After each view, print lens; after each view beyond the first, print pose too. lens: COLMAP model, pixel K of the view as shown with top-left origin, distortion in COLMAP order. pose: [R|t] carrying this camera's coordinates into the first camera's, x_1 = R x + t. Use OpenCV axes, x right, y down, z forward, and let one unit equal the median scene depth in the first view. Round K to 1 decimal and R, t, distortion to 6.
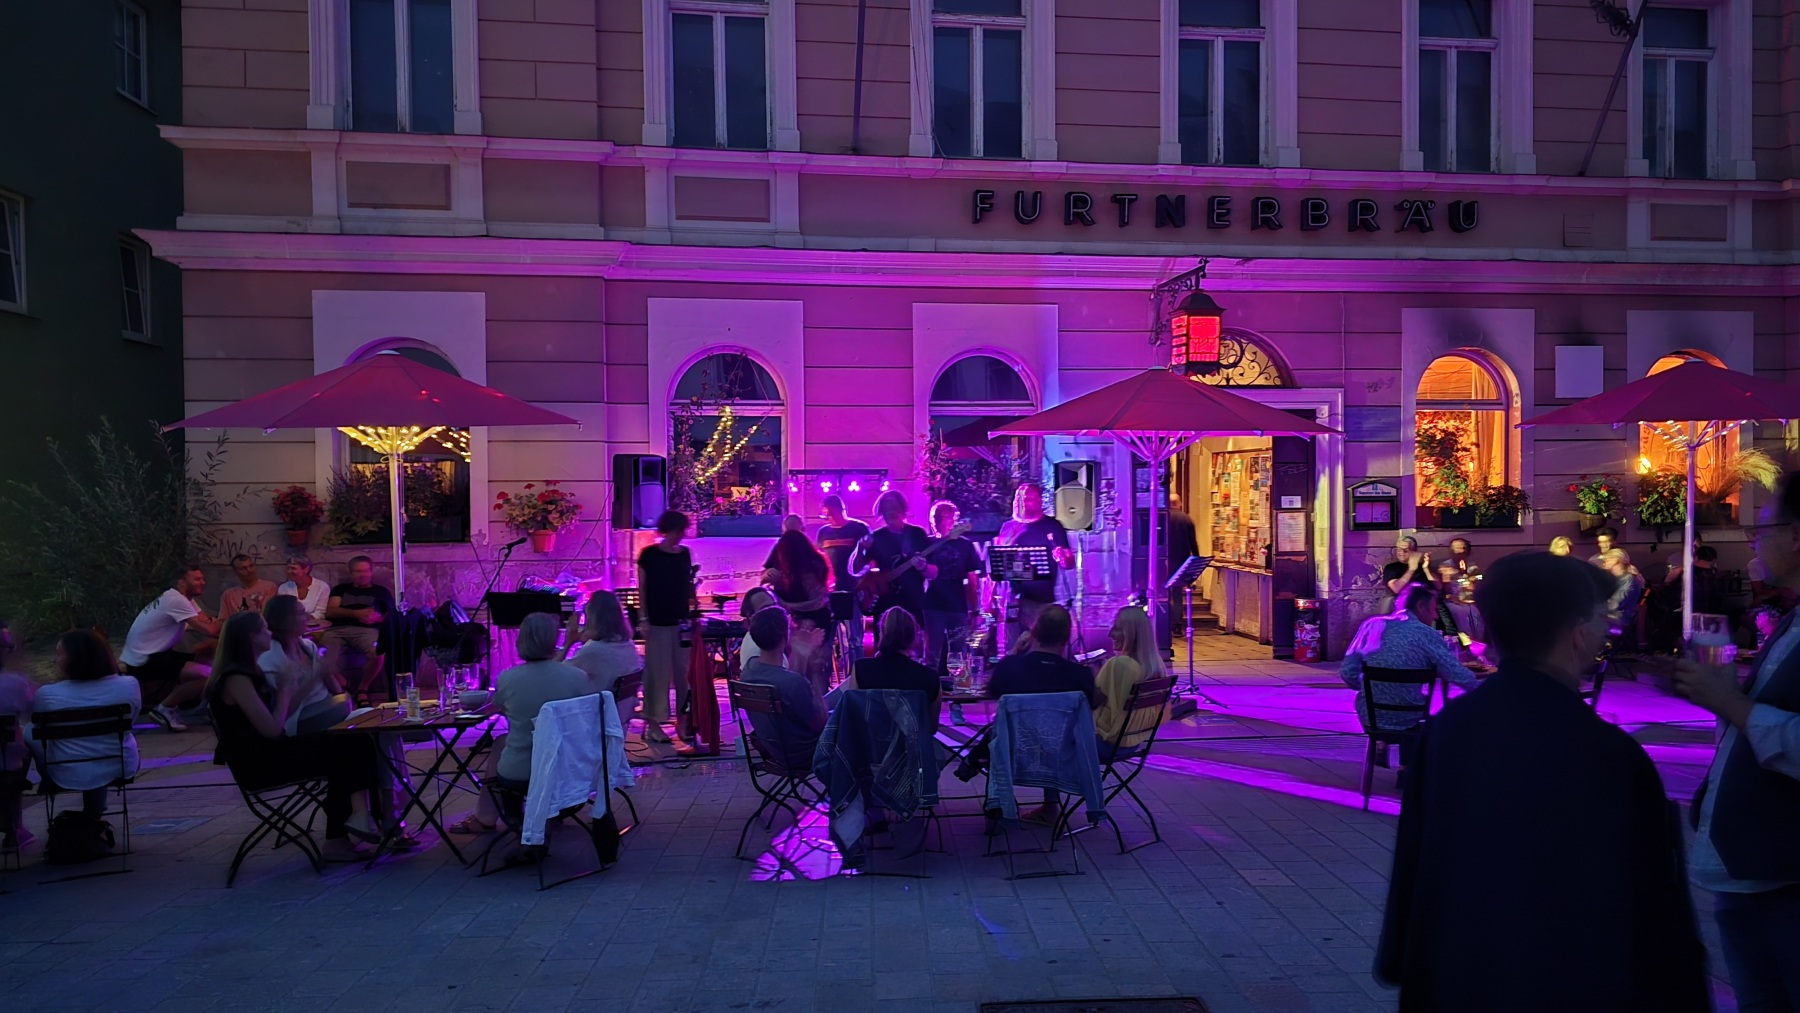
lens RADIAL K [[1248.3, 0, 915.3], [0, 1248.3, 503.6], [0, 0, 1]] dist [0.036512, -0.017333]
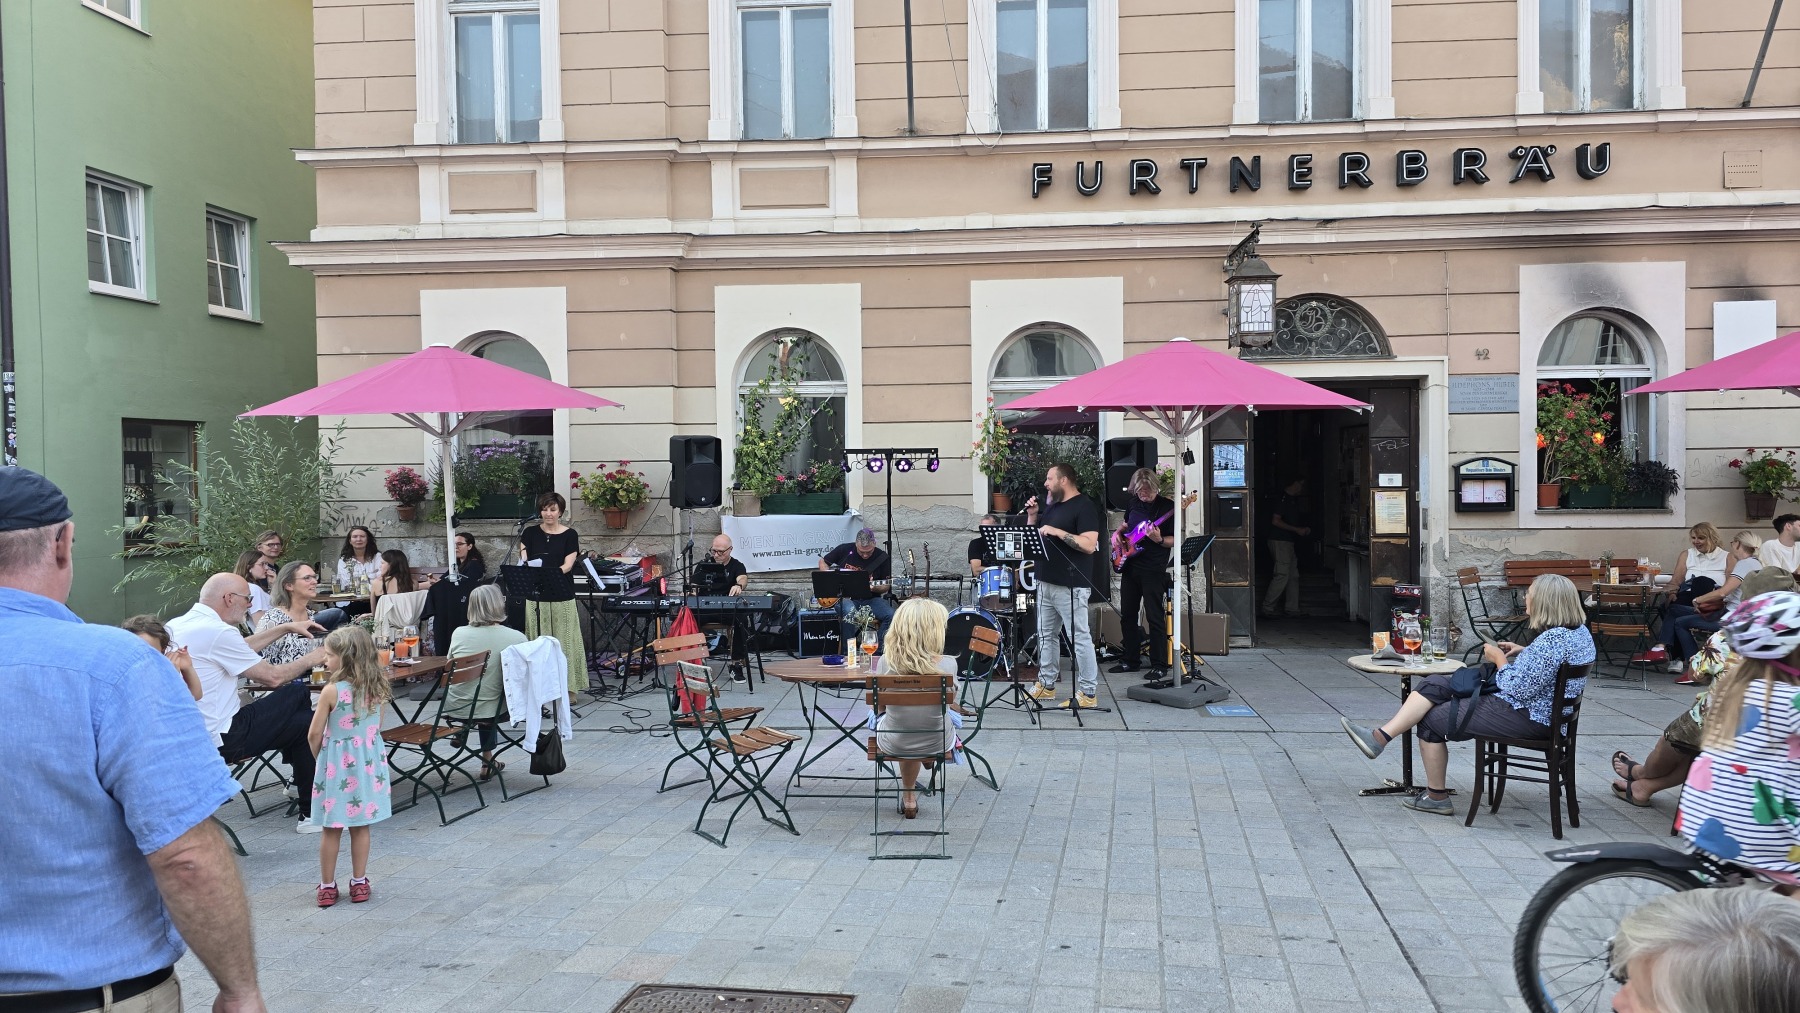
lens RADIAL K [[1248.3, 0, 966.9], [0, 1248.3, 467.2], [0, 0, 1]] dist [0.036512, -0.017333]
pose [[0.974976, -0.004218, -0.222270, 0.216644], [0.001499, 0.999922, -0.012400, 0.000135], [0.222305, 0.011757, 0.974906, 0.031525]]
